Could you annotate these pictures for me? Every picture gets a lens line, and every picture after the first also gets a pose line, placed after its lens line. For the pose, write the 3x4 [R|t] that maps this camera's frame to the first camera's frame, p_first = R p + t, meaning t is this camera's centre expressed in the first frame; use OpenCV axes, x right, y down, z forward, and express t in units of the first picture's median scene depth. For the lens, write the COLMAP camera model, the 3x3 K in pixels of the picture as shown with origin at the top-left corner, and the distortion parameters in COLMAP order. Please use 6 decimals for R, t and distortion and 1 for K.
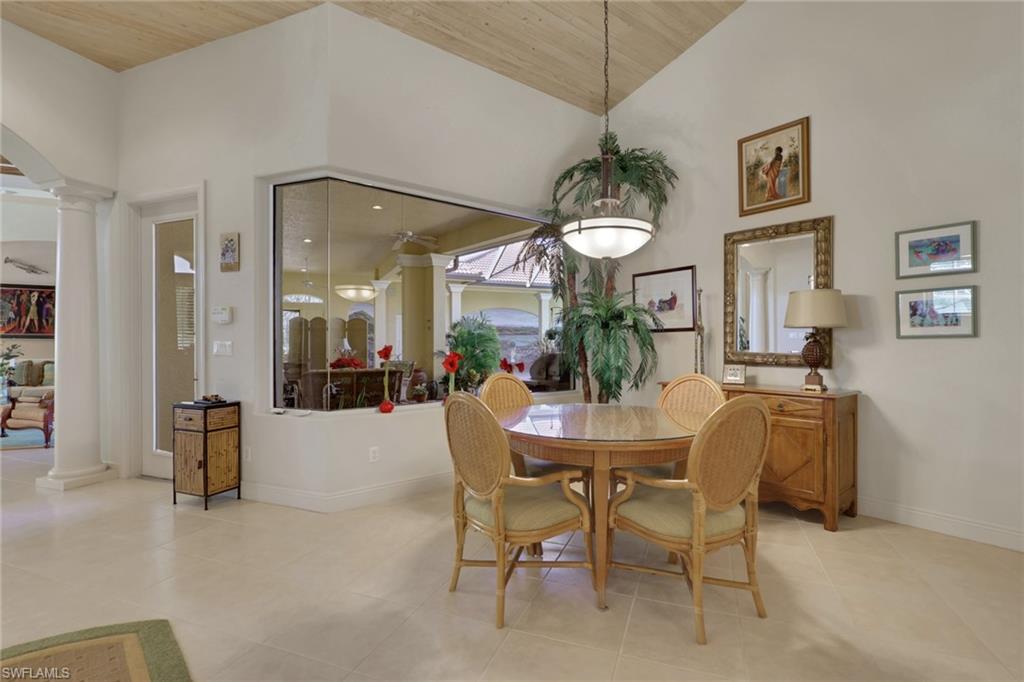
lens RADIAL K [[482.7, 0, 512.0], [0, 482.7, 341.0], [0, 0, 1]] dist [-0.002130, -0.000481]
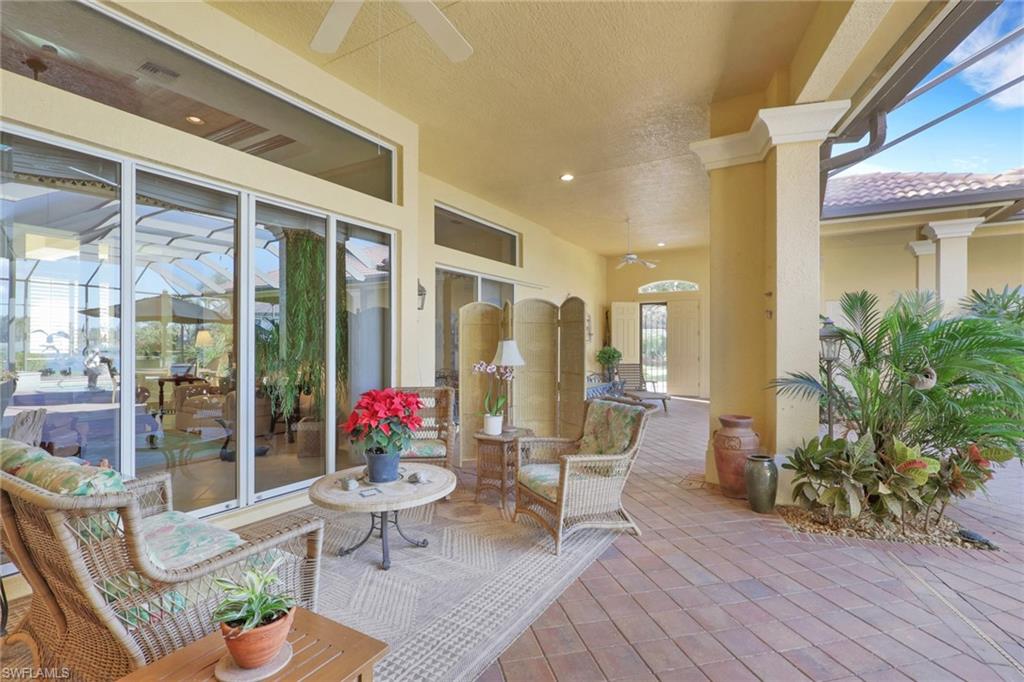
lens RADIAL K [[482.7, 0, 512.0], [0, 482.7, 341.0], [0, 0, 1]] dist [-0.002130, -0.000481]
pose [[0.586216, -0.002904, -0.810150, 0.019648], [-0.000185, 0.999993, -0.003719, -0.003340], [0.810155, 0.002330, 0.586211, 0.609016]]
